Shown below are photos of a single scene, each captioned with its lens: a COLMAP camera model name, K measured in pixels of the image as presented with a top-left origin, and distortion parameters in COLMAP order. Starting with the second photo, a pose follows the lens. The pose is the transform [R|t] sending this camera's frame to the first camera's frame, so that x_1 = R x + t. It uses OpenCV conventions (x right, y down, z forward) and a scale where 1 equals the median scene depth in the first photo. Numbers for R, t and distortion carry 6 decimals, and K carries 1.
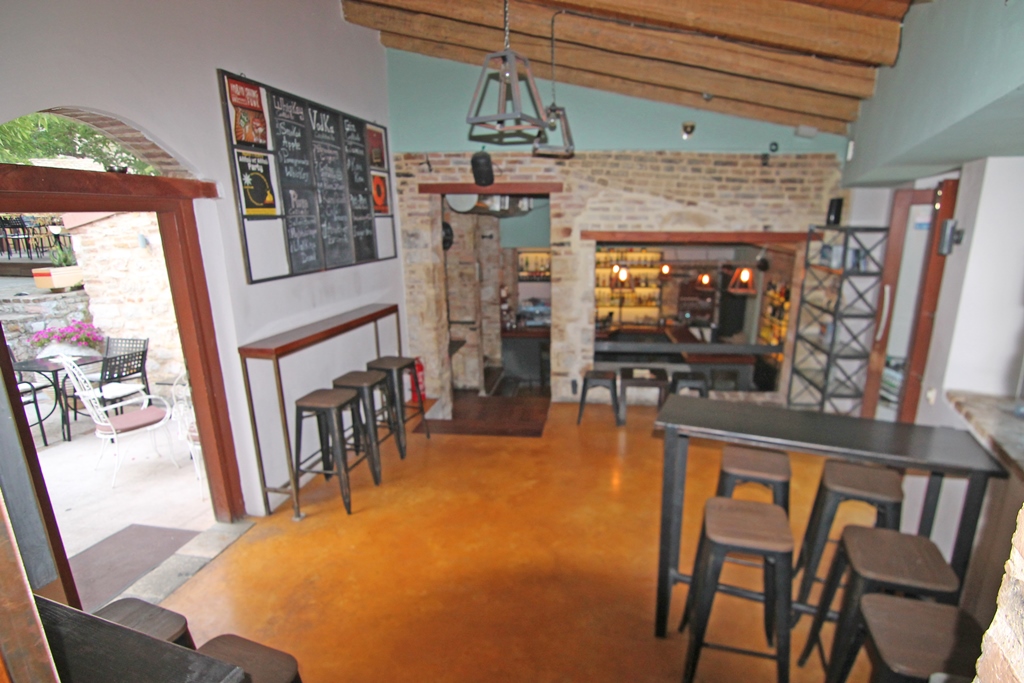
lens RADIAL K [[517.2, 0, 517.0], [0, 517.2, 358.4], [0, 0, 1]] dist [-0.002582, -0.000947]
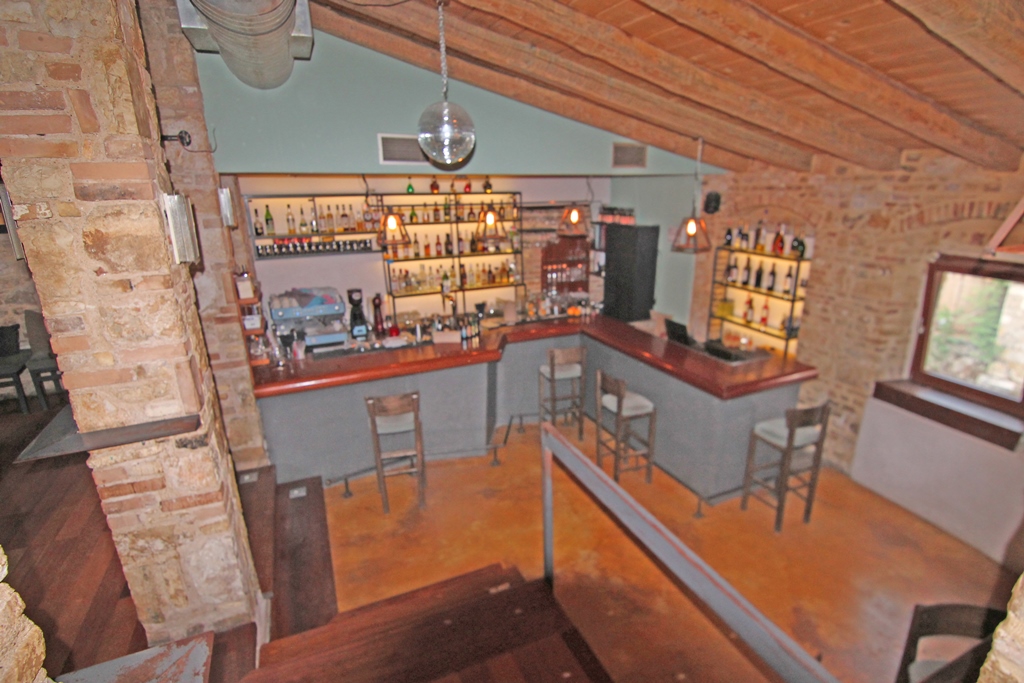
lens RADIAL K [[517.2, 0, 517.0], [0, 517.2, 358.4], [0, 0, 1]] dist [-0.002582, -0.000947]
pose [[0.850790, -0.165068, 0.498908, -0.124946], [0.134626, 0.986166, 0.096703, -0.189545], [-0.507969, -0.015107, 0.861243, 1.232068]]
